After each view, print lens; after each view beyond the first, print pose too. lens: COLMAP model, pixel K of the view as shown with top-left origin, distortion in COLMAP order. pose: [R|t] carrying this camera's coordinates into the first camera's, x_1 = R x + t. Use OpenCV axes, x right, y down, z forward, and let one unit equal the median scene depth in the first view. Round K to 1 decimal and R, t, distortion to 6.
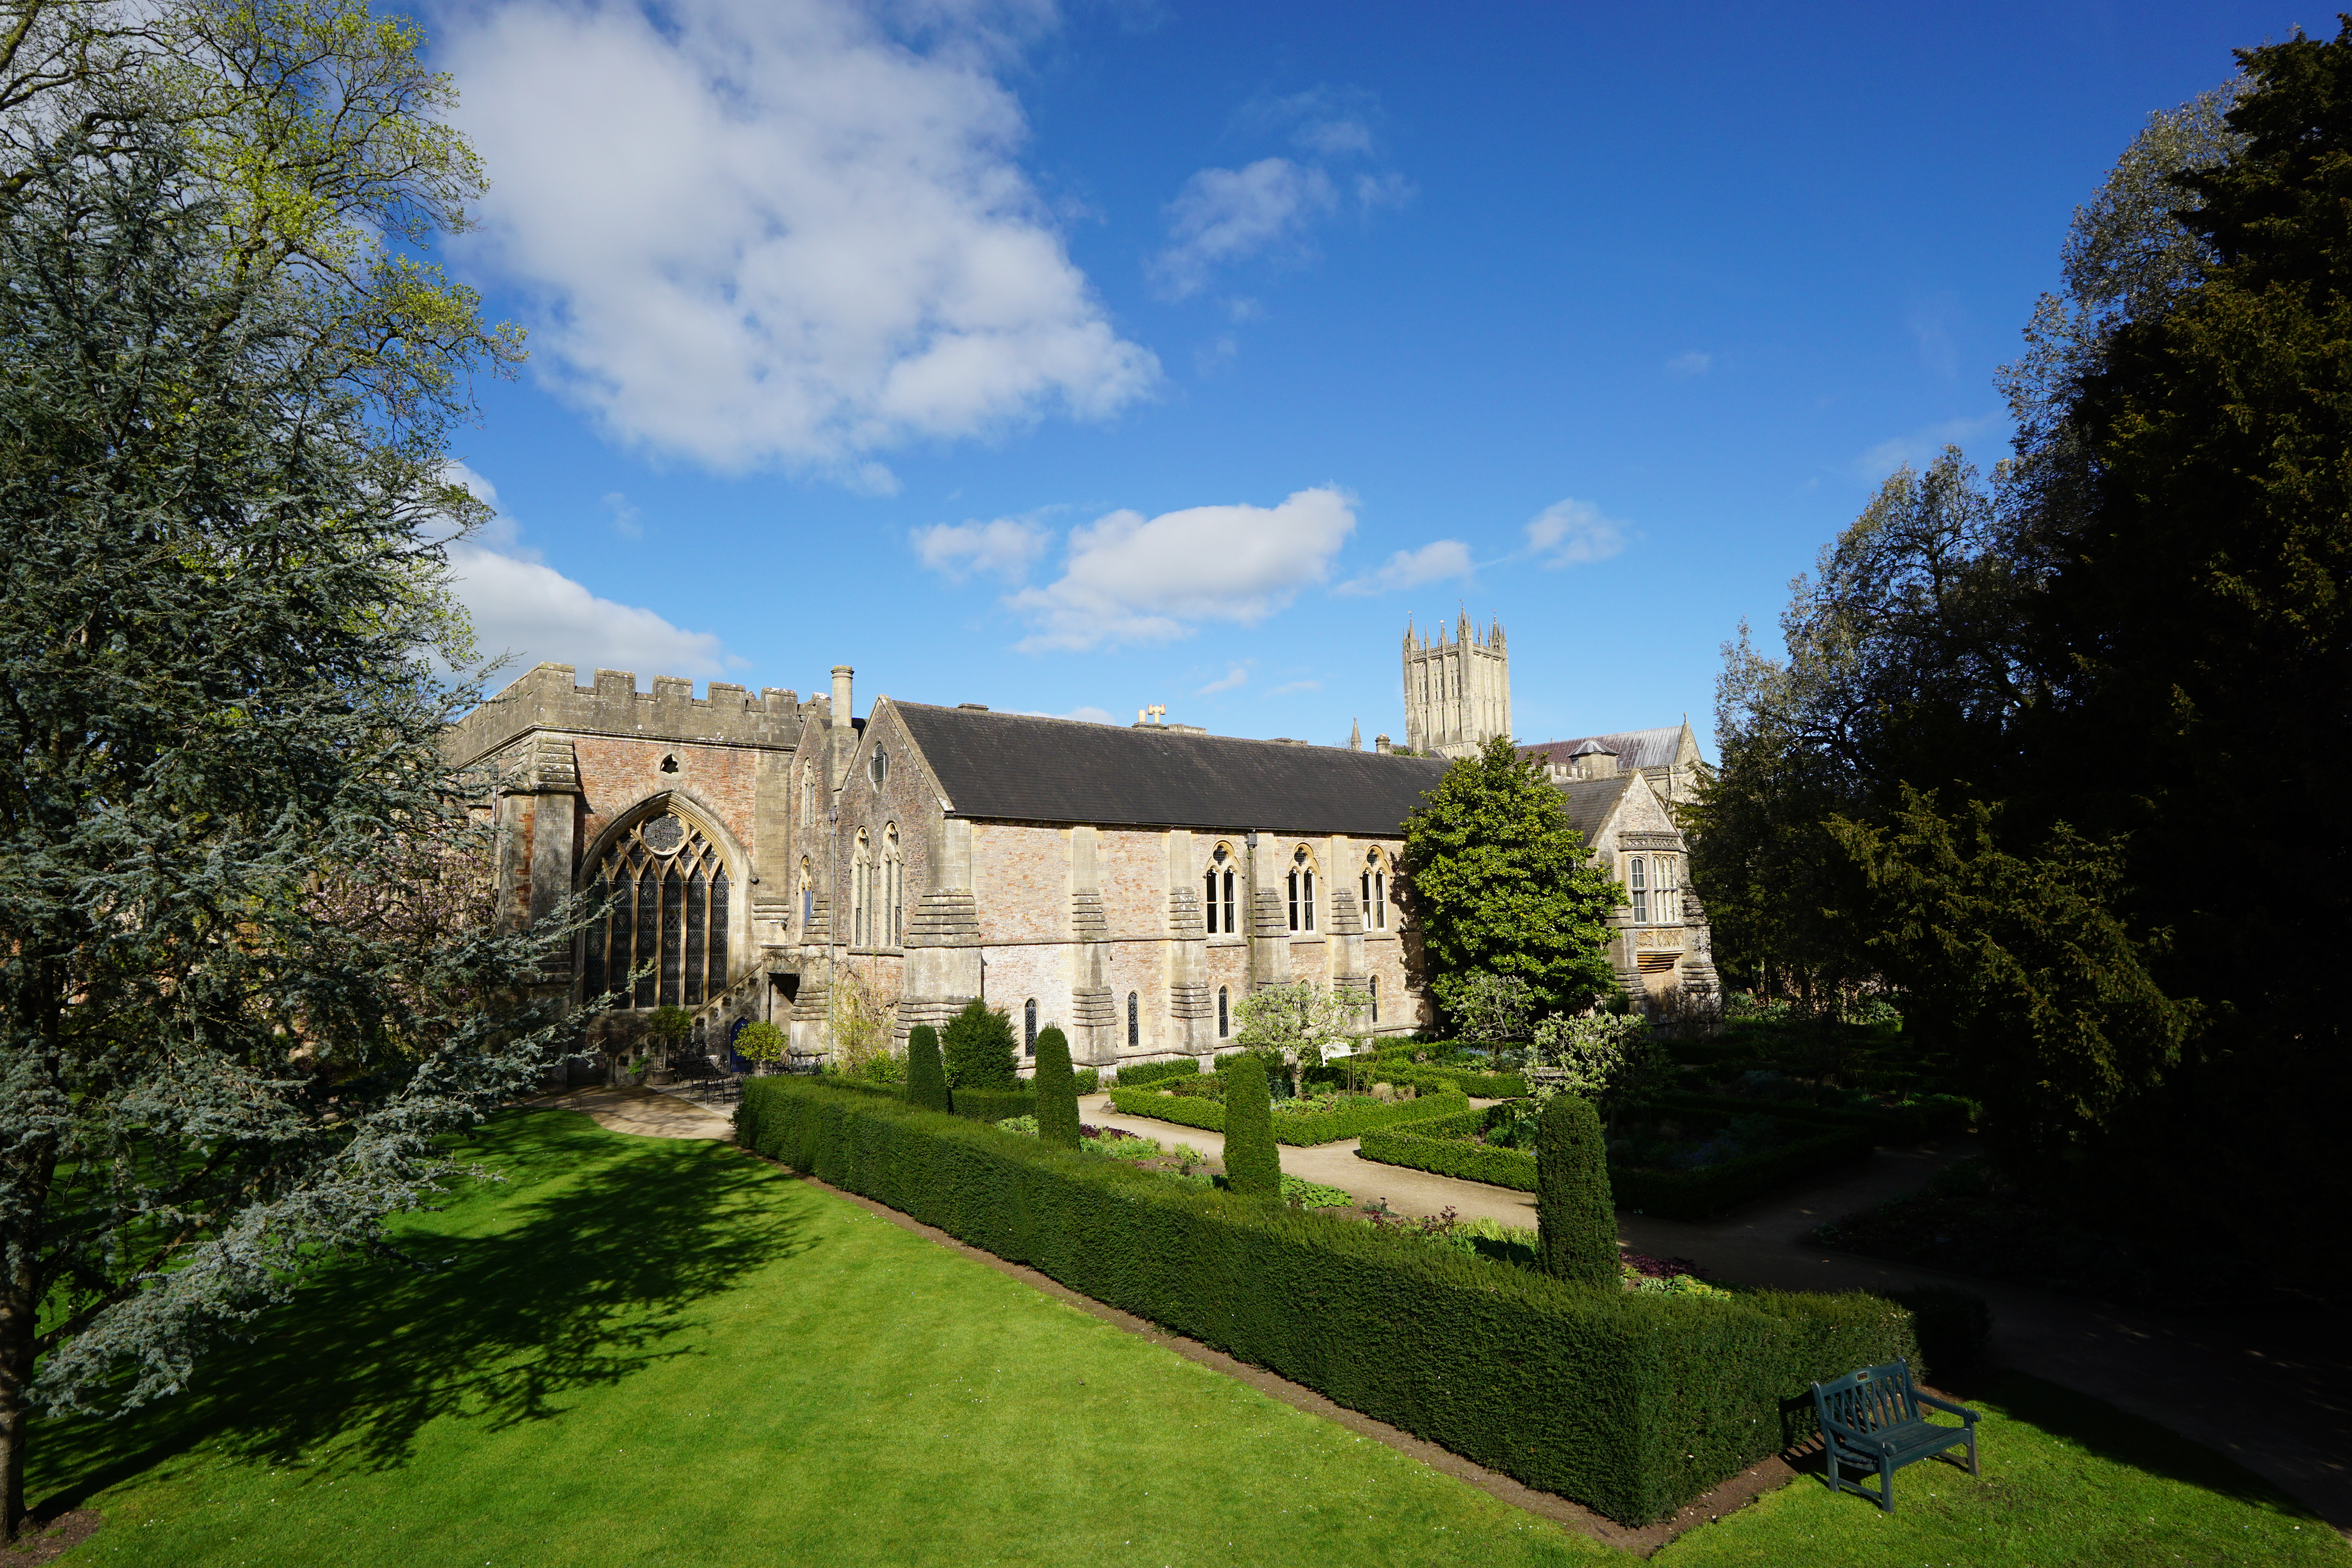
lens RADIAL K [[1200.7, 0, 1181.7], [0, 1200.7, 781.5], [0, 0, 1]] dist [-0.007046, 0.000895]
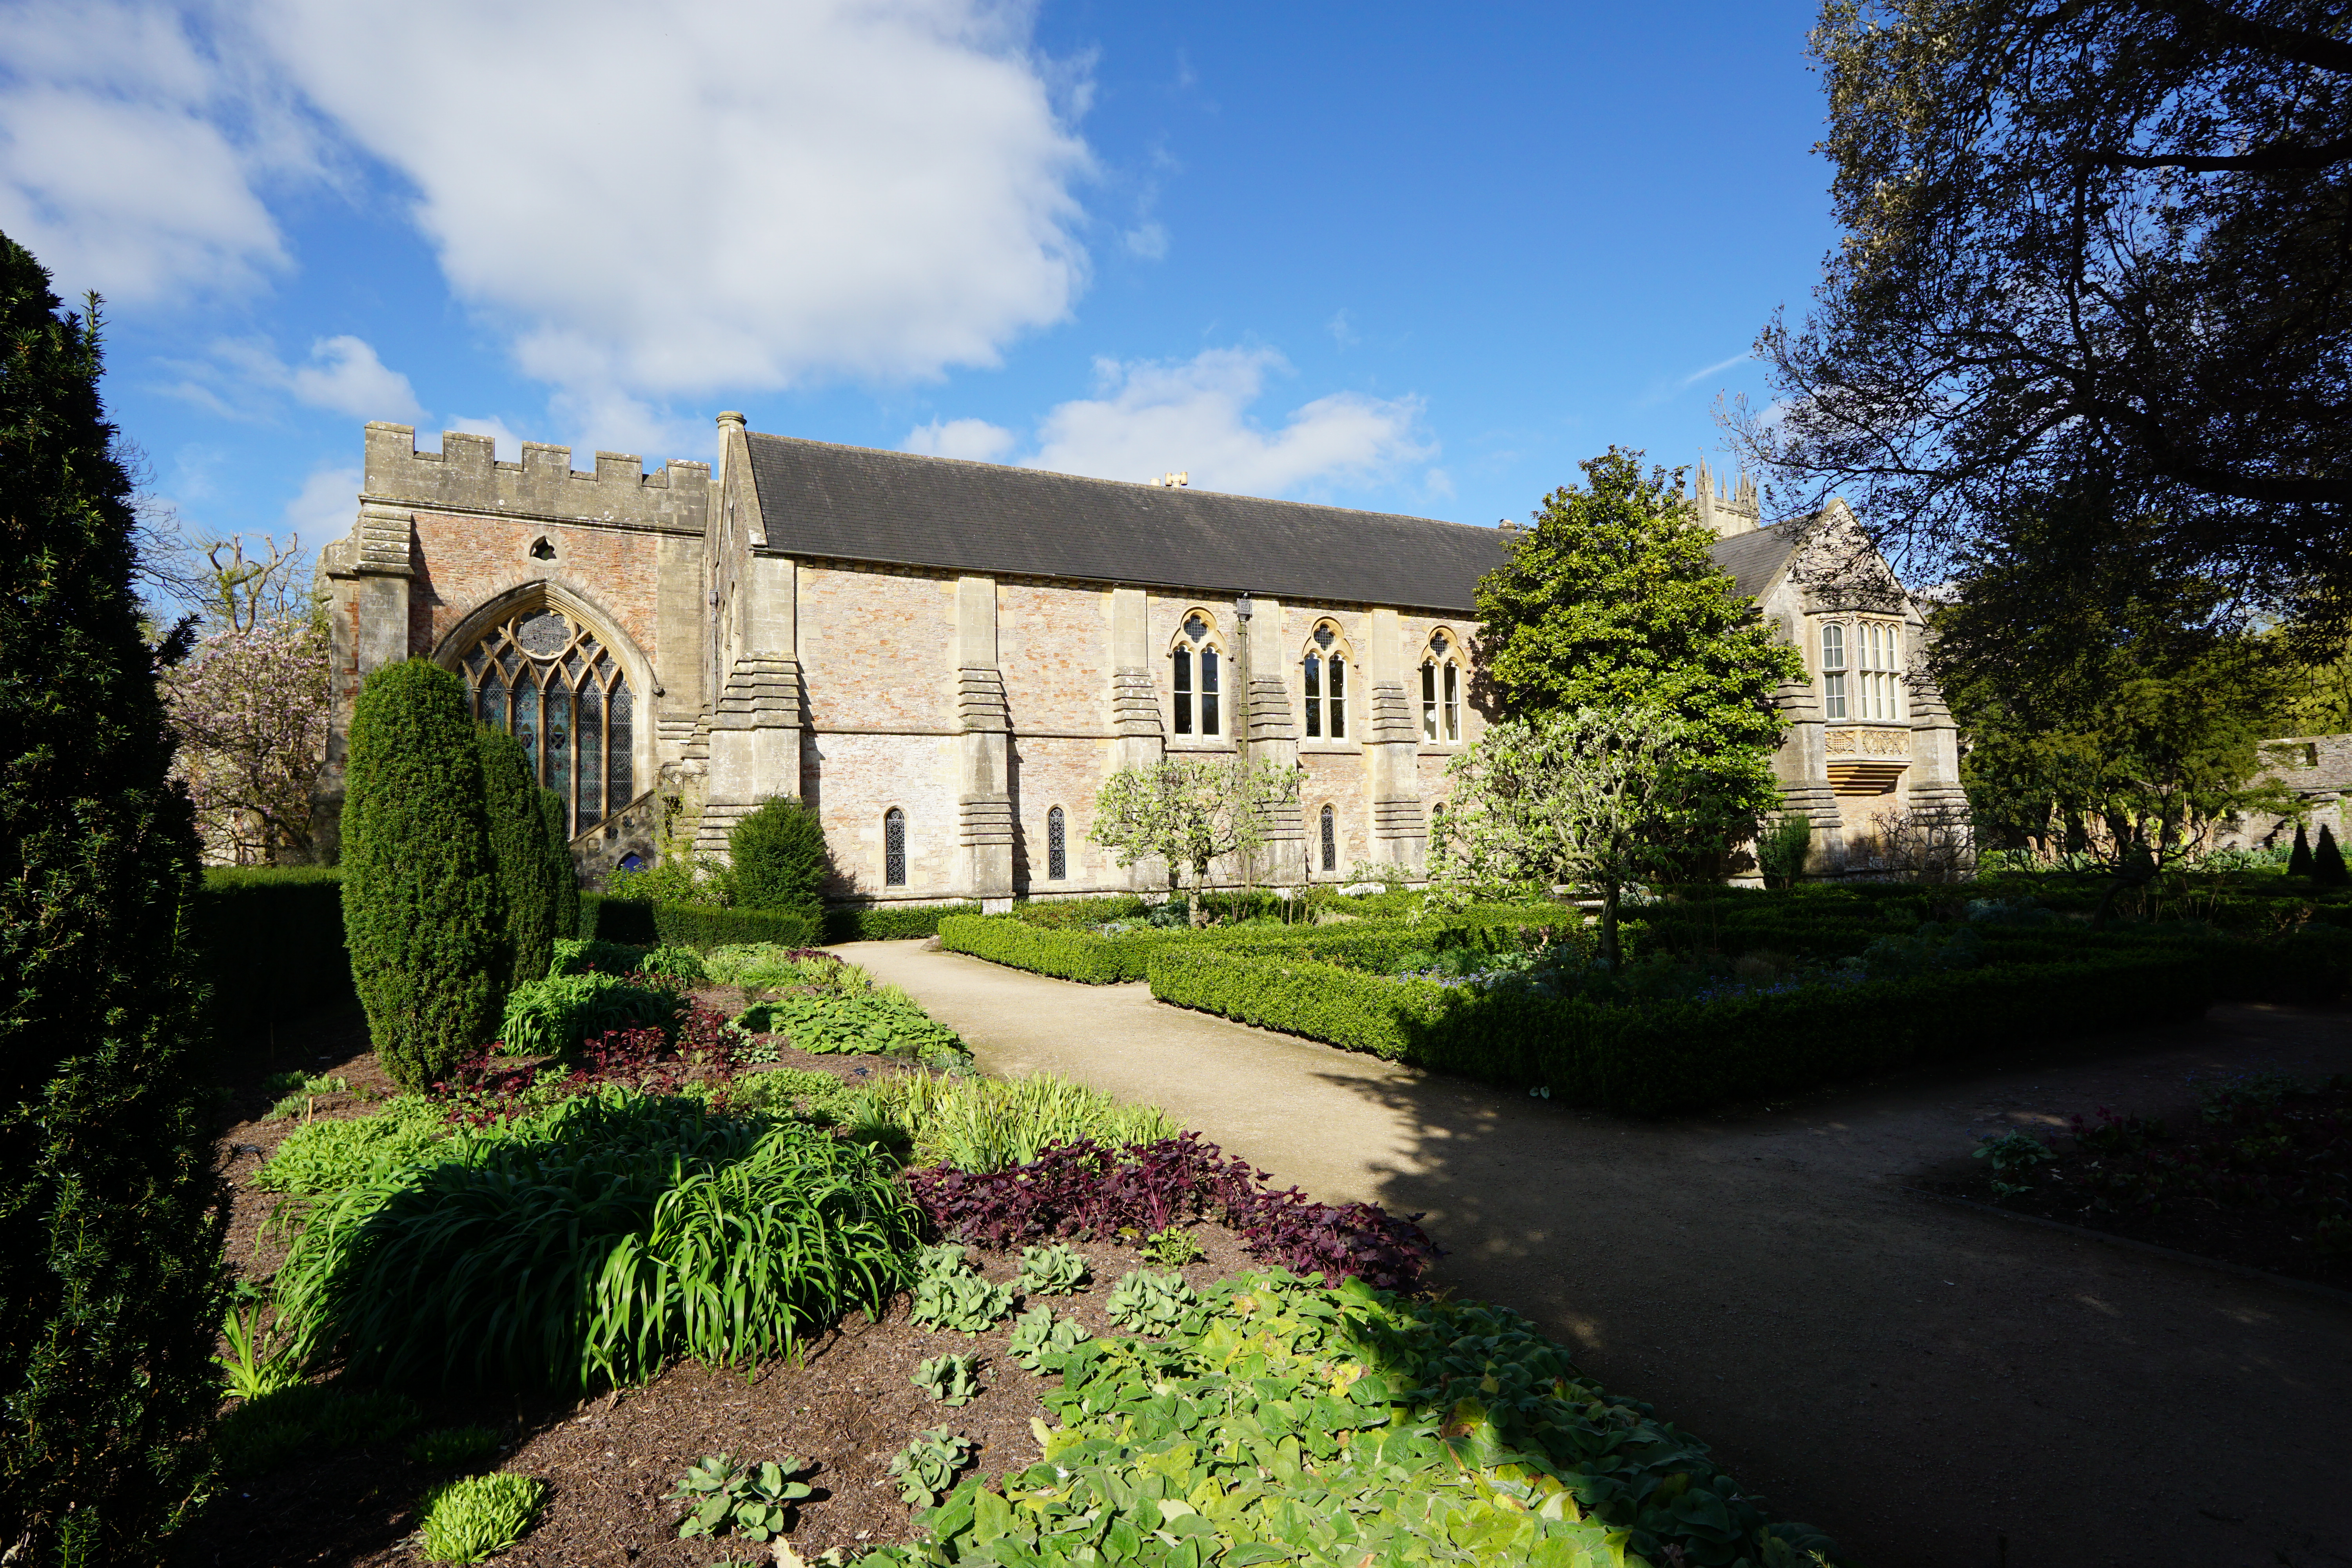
lens RADIAL K [[1200.7, 0, 1168.7], [0, 1200.7, 789.0], [0, 0, 1]] dist [-0.007046, 0.000895]
pose [[0.977451, -0.012589, -0.210789, 0.165205], [0.027308, 0.997375, 0.067062, 0.107214], [0.209391, -0.071306, 0.975229, 0.275779]]
